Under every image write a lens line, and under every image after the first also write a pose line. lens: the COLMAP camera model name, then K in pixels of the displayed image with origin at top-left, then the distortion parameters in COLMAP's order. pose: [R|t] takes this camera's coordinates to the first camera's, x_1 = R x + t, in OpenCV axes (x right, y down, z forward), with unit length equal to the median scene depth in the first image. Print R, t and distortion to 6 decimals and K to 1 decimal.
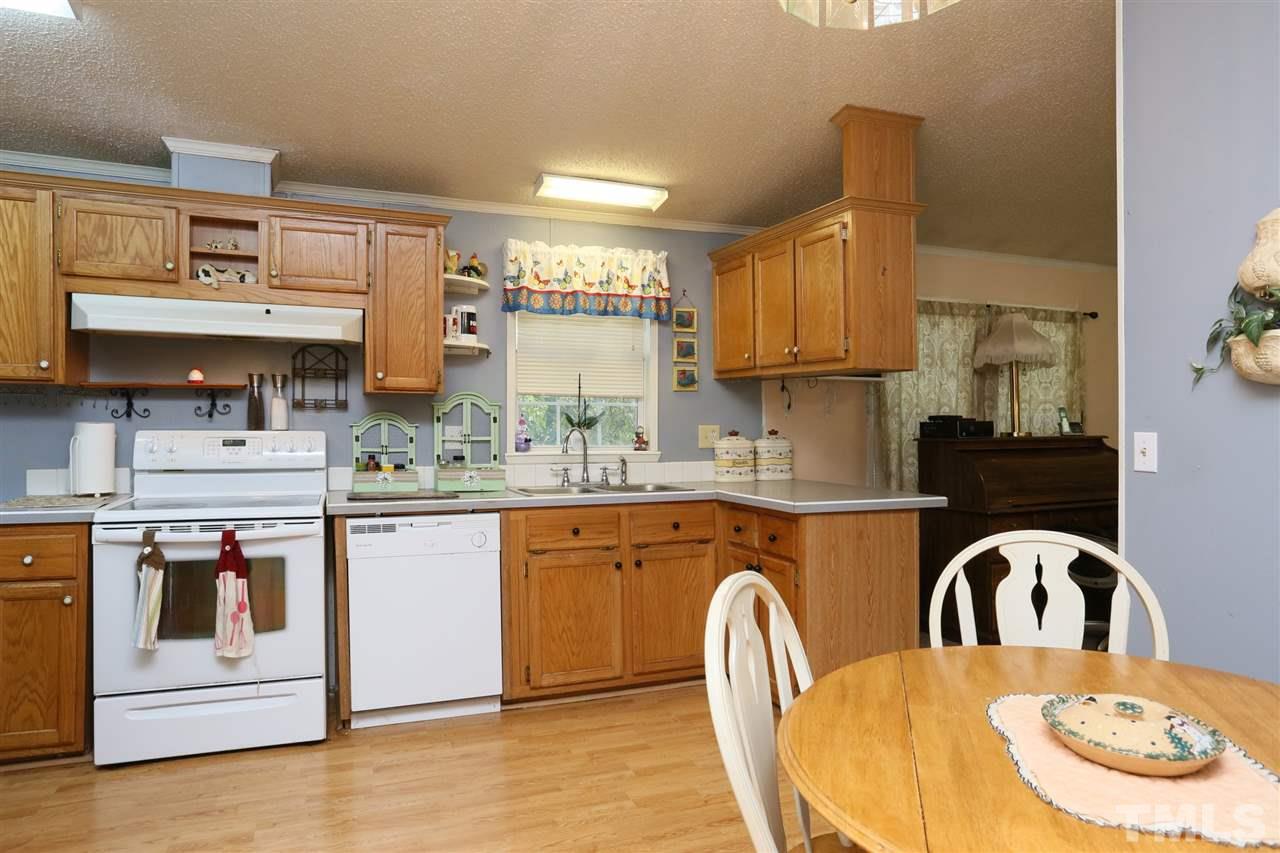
lens RADIAL K [[779.8, 0, 641.1], [0, 779.8, 407.6], [0, 0, 1]] dist [-0.033689, 0.001675]
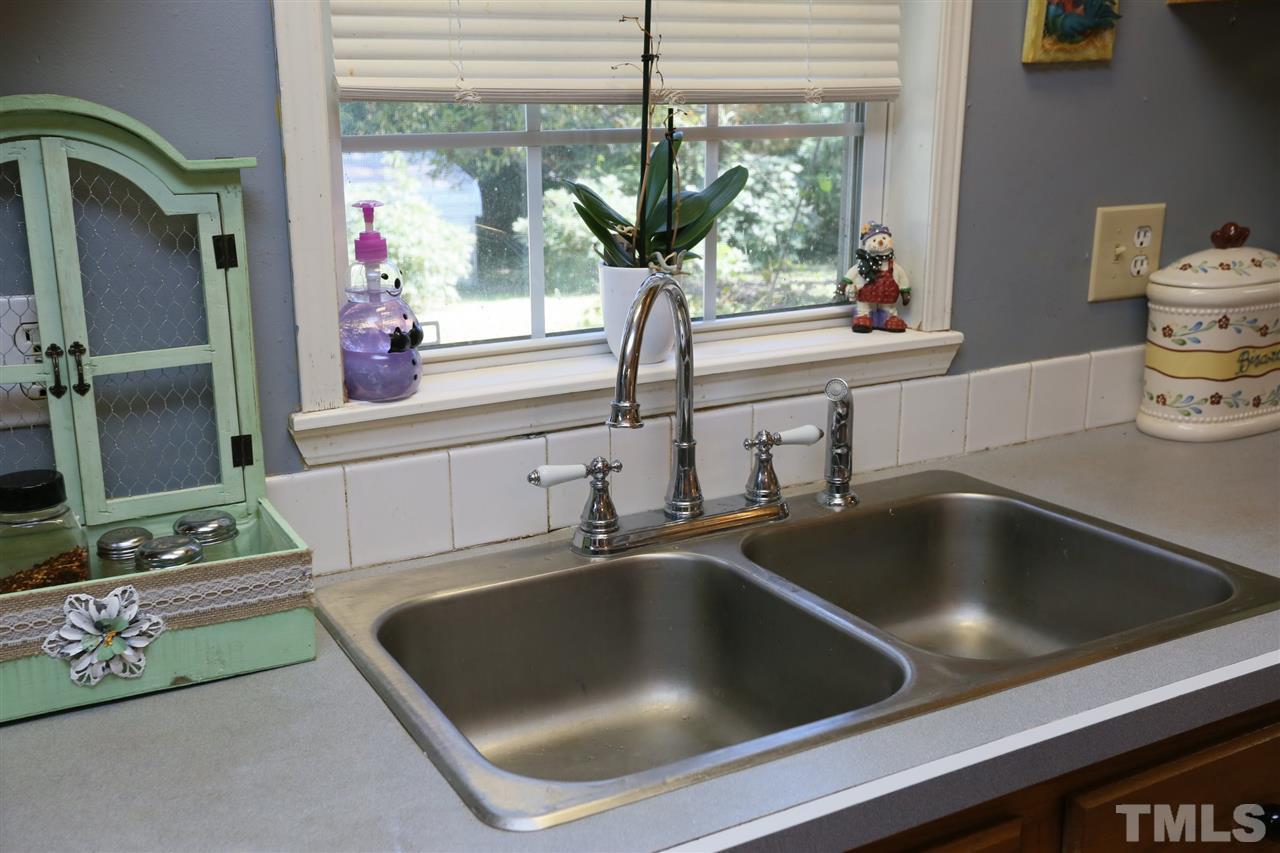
lens RADIAL K [[1285.9, 0, 639.6], [0, 1285.9, 382.9], [0, 0, 1]] dist [0.048063, 0.000746]
pose [[0.991100, -0.044516, 0.125459, -0.131782], [0.012589, 0.969550, 0.244569, -0.027191], [-0.132526, -0.240812, 0.961481, 0.694883]]
